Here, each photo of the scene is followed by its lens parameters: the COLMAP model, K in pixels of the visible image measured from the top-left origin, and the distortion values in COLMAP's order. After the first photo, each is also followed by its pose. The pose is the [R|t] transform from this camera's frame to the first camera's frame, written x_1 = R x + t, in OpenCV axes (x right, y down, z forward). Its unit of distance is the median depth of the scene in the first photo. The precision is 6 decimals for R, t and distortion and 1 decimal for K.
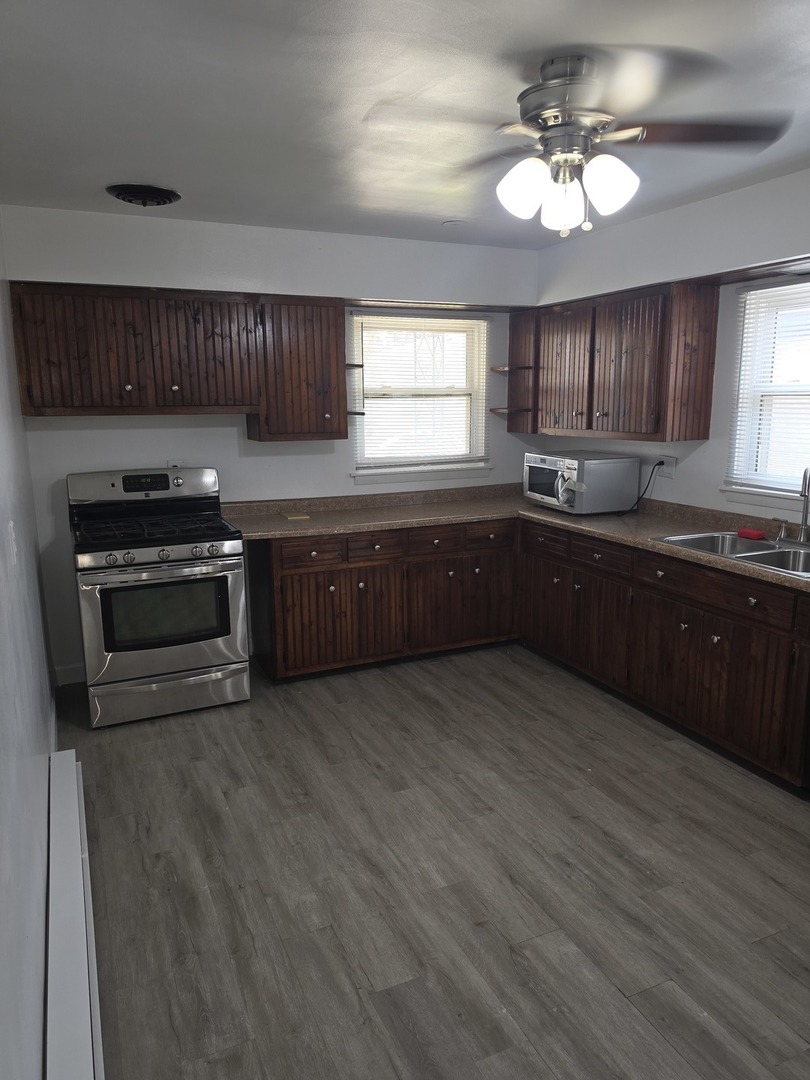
lens RADIAL K [[742.8, 0, 404.1], [0, 742.8, 539.1], [0, 0, 1]] dist [-0.004365, -0.033218]
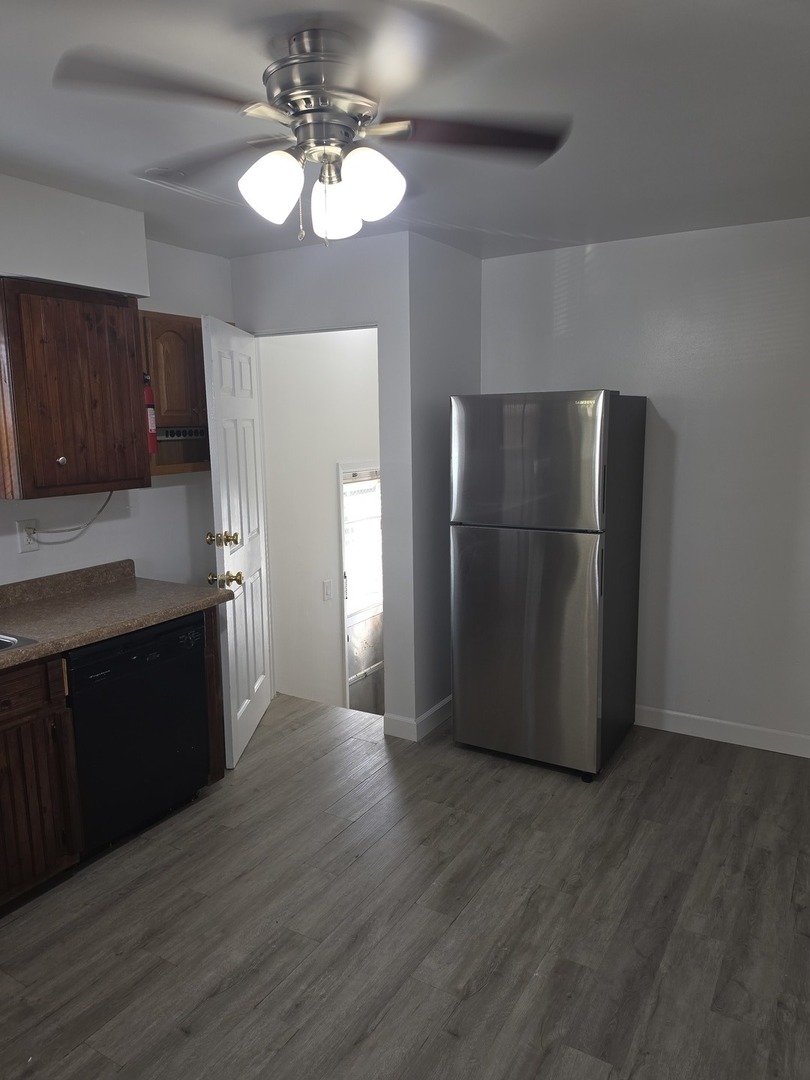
lens RADIAL K [[742.8, 0, 404.3], [0, 742.8, 541.6], [0, 0, 1]] dist [-0.004365, -0.033218]
pose [[-0.565928, -0.111439, 0.816889, -0.547117], [0.185800, 0.948095, 0.258058, -0.277614], [-0.803246, 0.297820, -0.515848, 1.444264]]
